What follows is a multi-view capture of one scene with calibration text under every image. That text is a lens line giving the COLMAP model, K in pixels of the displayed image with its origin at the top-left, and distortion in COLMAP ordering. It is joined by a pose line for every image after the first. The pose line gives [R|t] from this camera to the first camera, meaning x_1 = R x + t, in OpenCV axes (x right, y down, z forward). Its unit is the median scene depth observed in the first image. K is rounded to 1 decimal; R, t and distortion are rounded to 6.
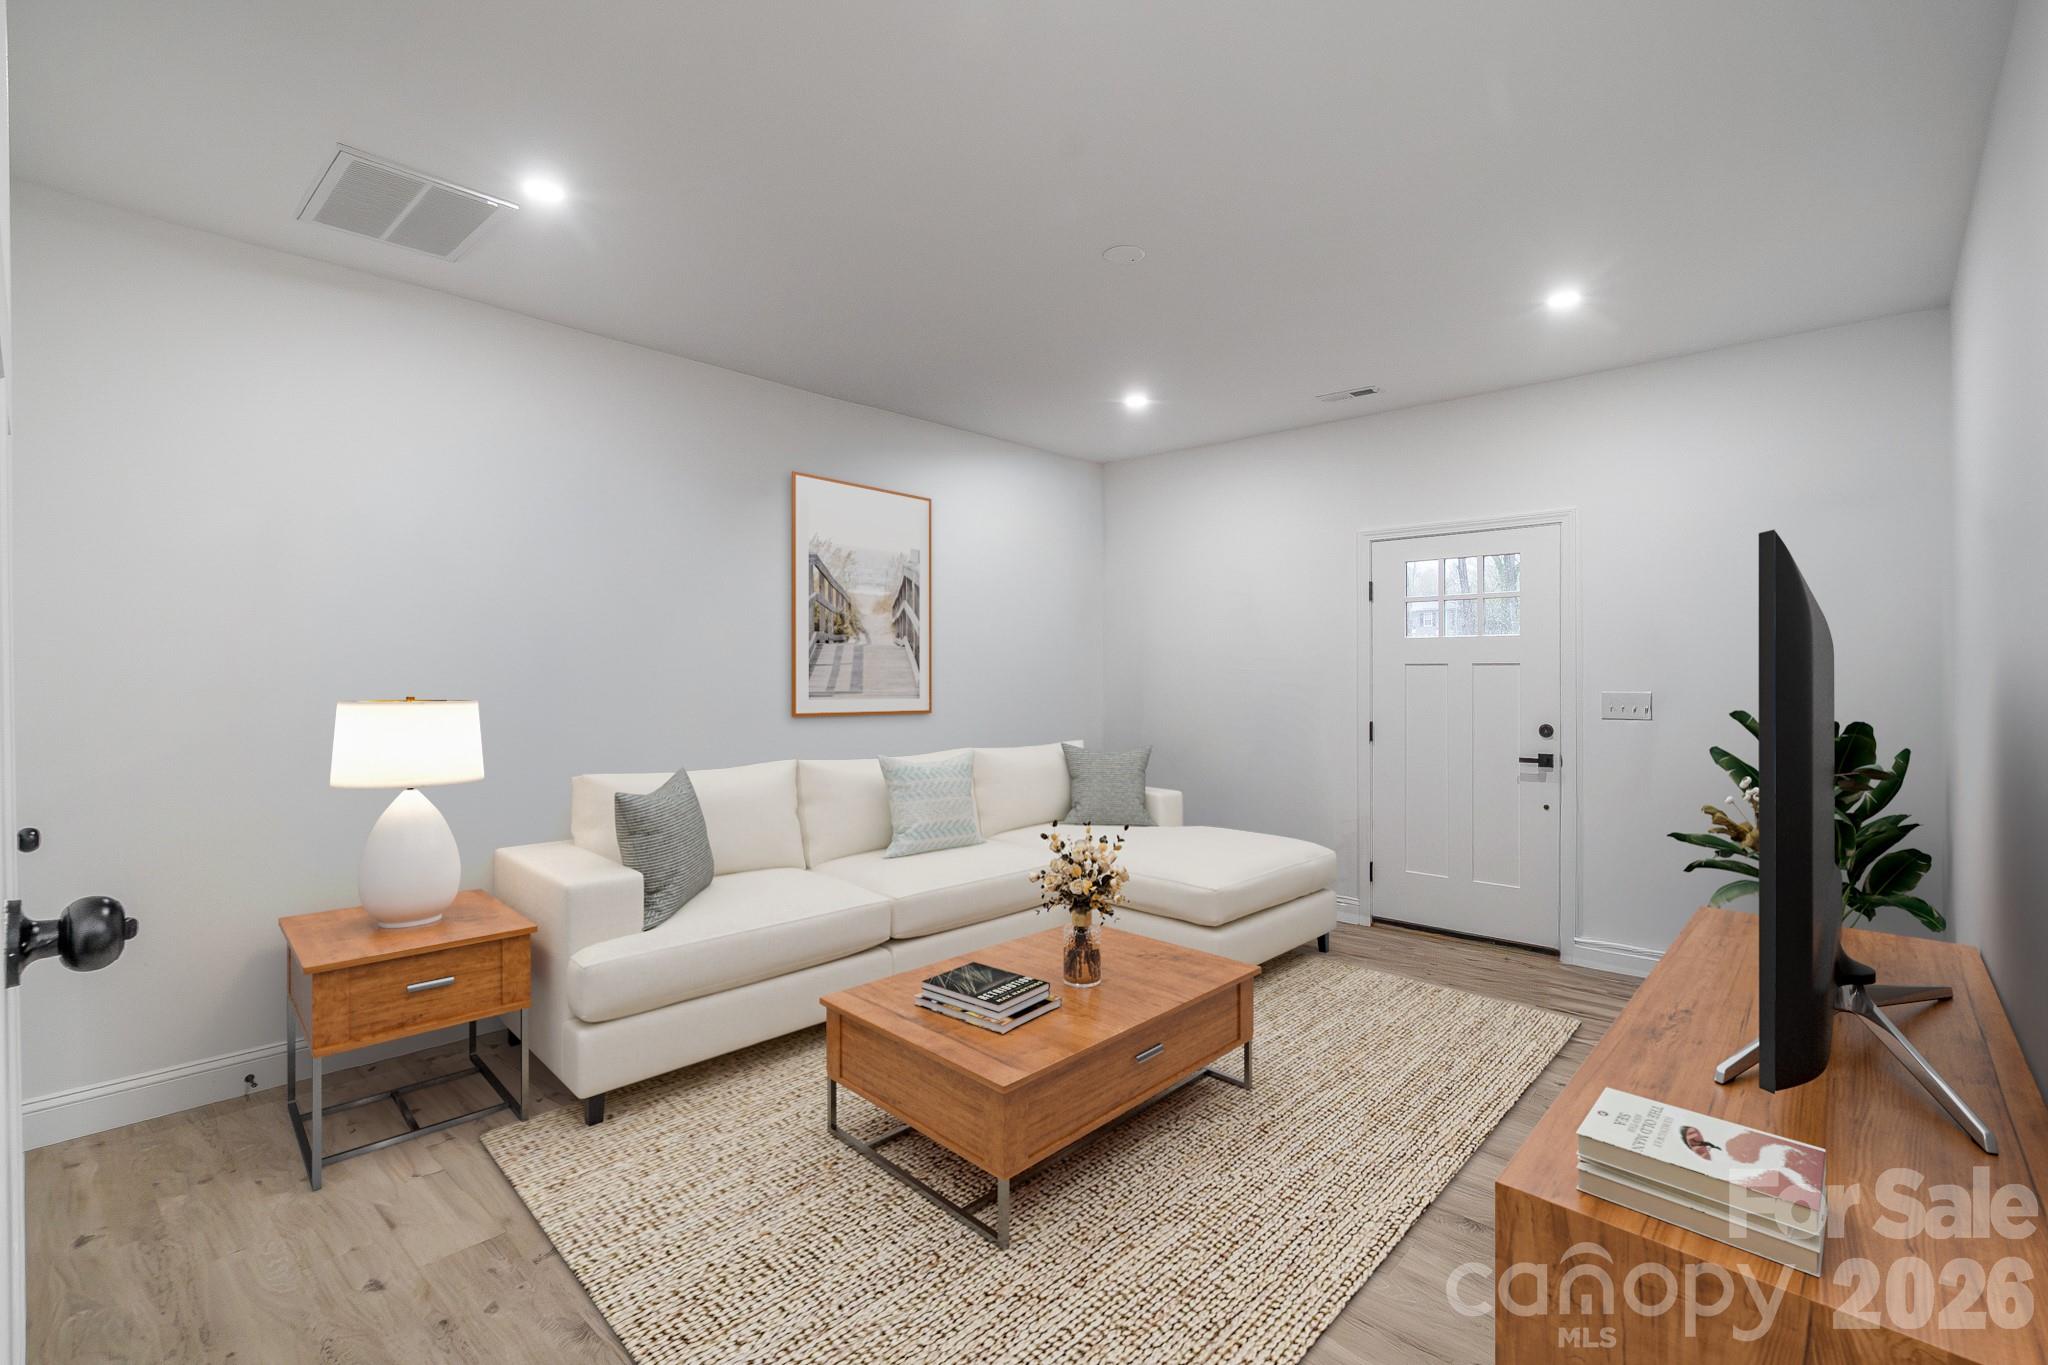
lens RADIAL K [[937.4, 0, 1077.9], [0, 937.4, 670.6], [0, 0, 1]] dist [0.000716, -0.001427]
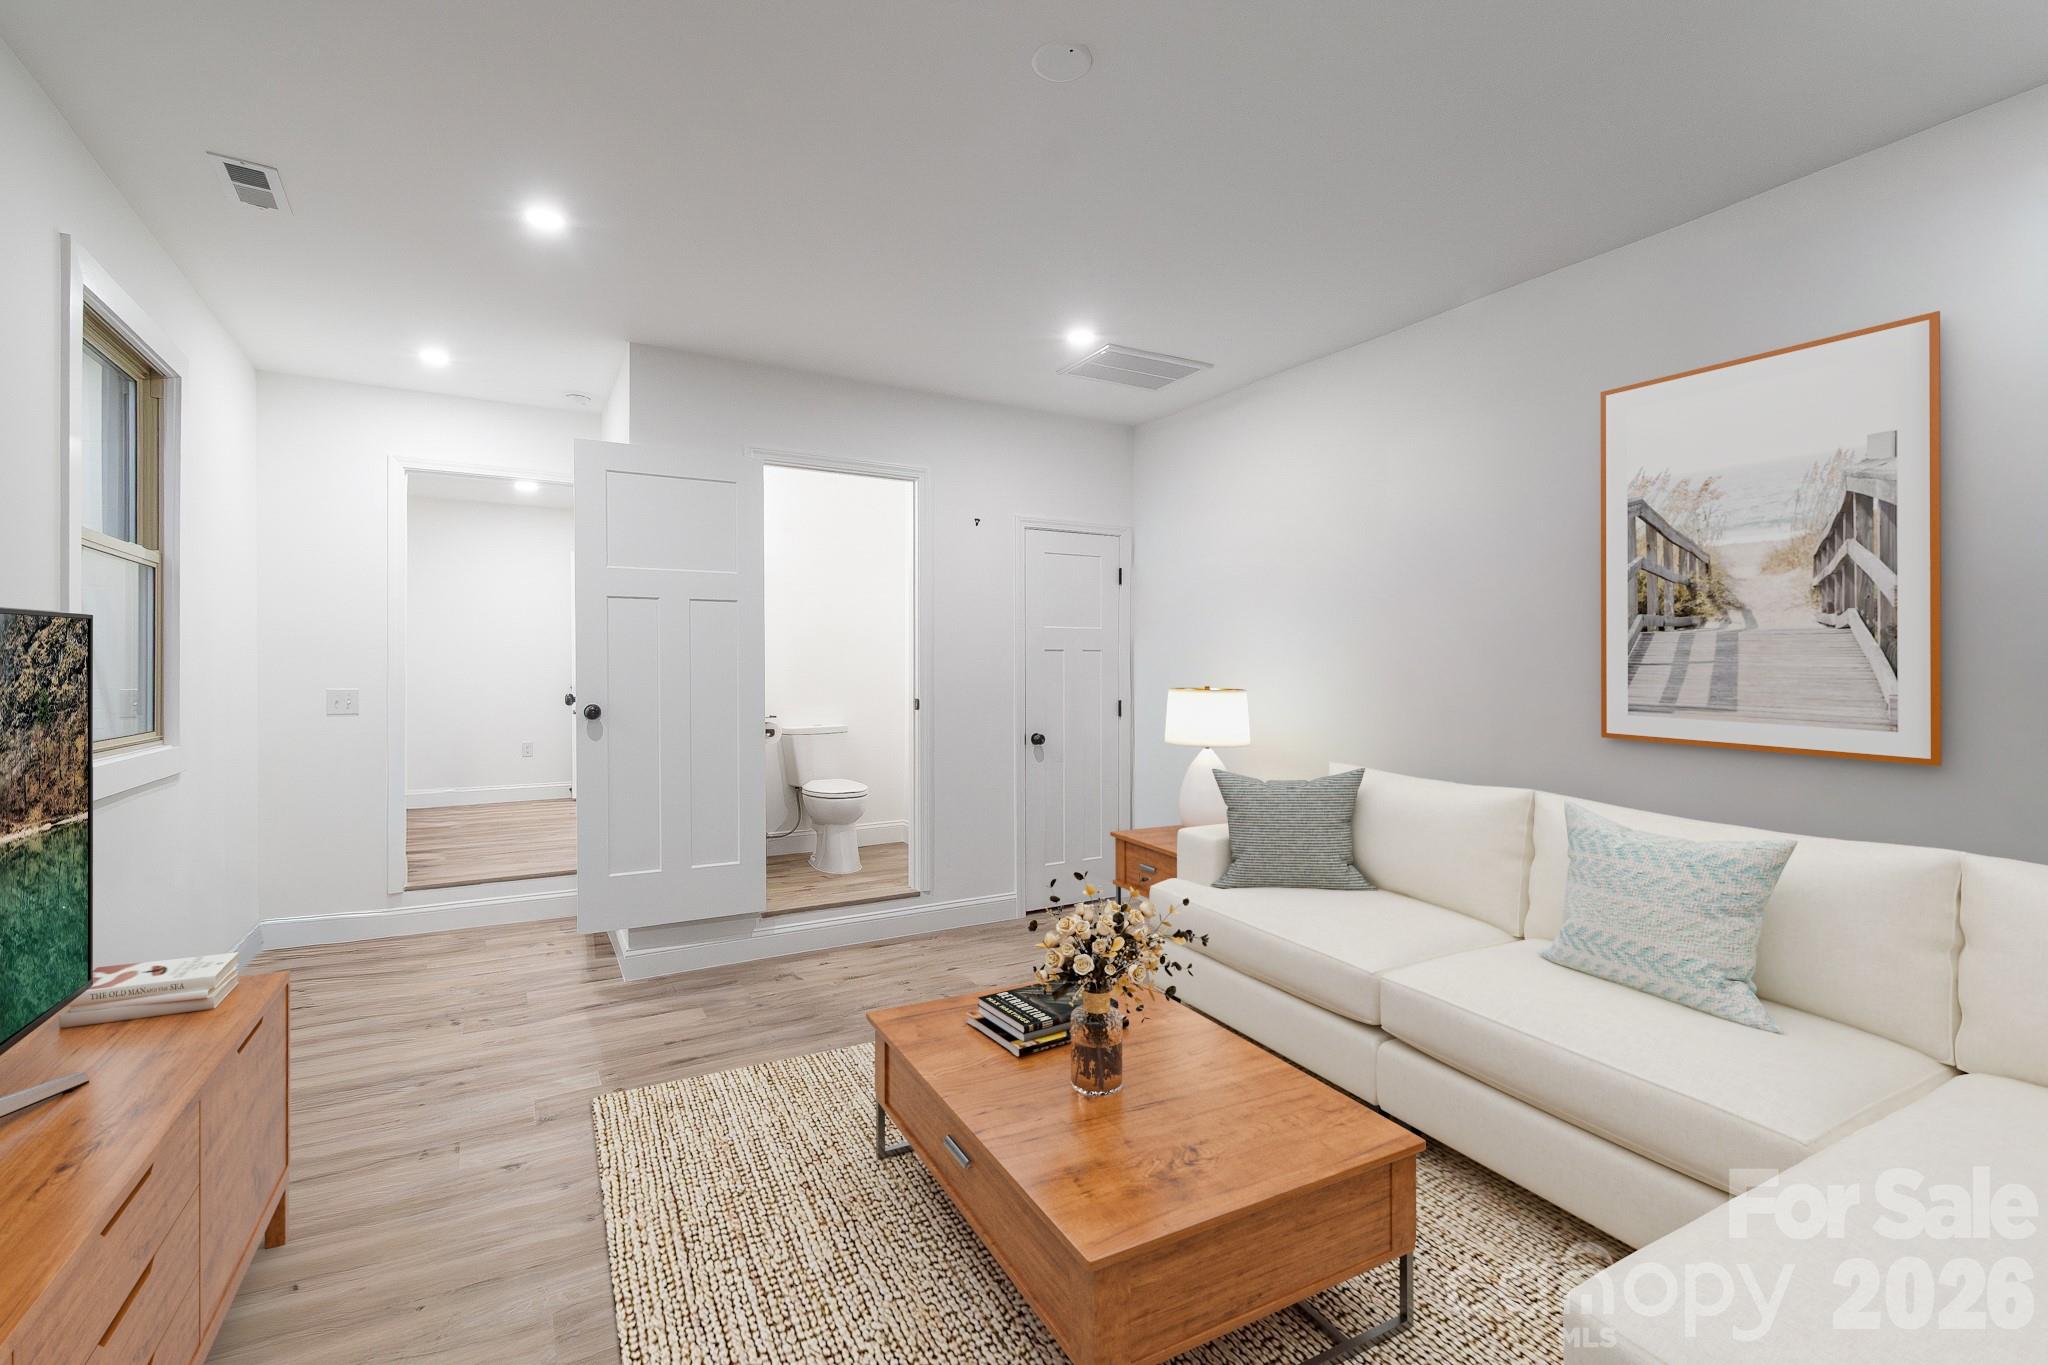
lens RADIAL K [[937.4, 0, 1077.9], [0, 937.4, 670.6], [0, 0, 1]] dist [0.000716, -0.001427]
pose [[-0.348086, 0.005595, -0.937446, 0.488650], [-0.003706, 0.999966, 0.007344, -0.004960], [0.937455, 0.006030, -0.348053, 0.851891]]
